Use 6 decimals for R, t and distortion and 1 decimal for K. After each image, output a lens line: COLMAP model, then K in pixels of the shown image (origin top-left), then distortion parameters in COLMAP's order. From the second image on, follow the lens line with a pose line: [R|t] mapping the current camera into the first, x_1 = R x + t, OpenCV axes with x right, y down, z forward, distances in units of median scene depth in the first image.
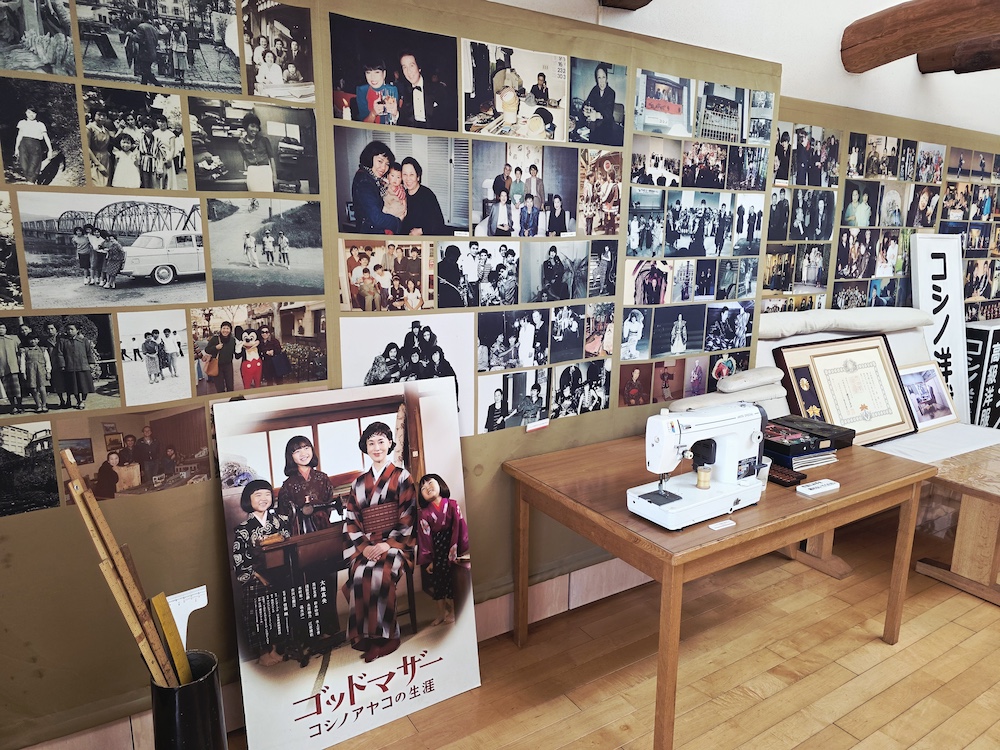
lens RADIAL K [[671.2, 0, 498.6], [0, 671.2, 376.4], [0, 0, 1]] dist [0.035622, -0.016945]
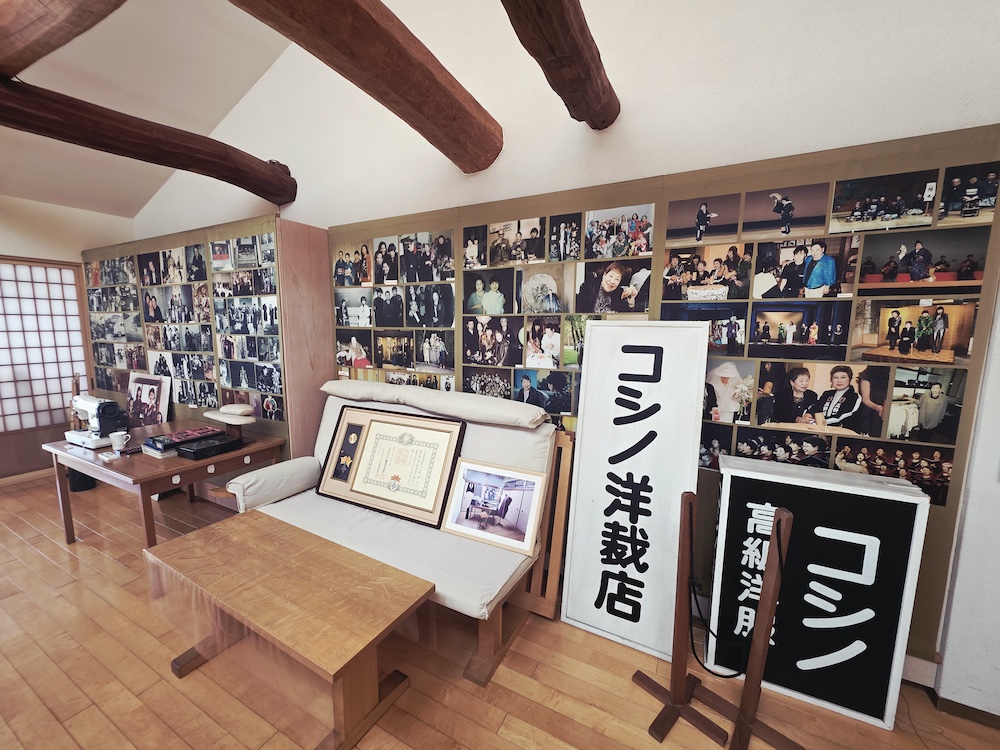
lens RADIAL K [[400.9, 0, 498.2], [0, 400.9, 379.4], [0, 0, 1]] dist [0.007311, -0.000307]
pose [[0.498668, 0.107994, -0.860039, 1.448563], [-0.180846, 0.983335, 0.018618, -0.190097], [0.847718, 0.146250, 0.509888, 0.984637]]
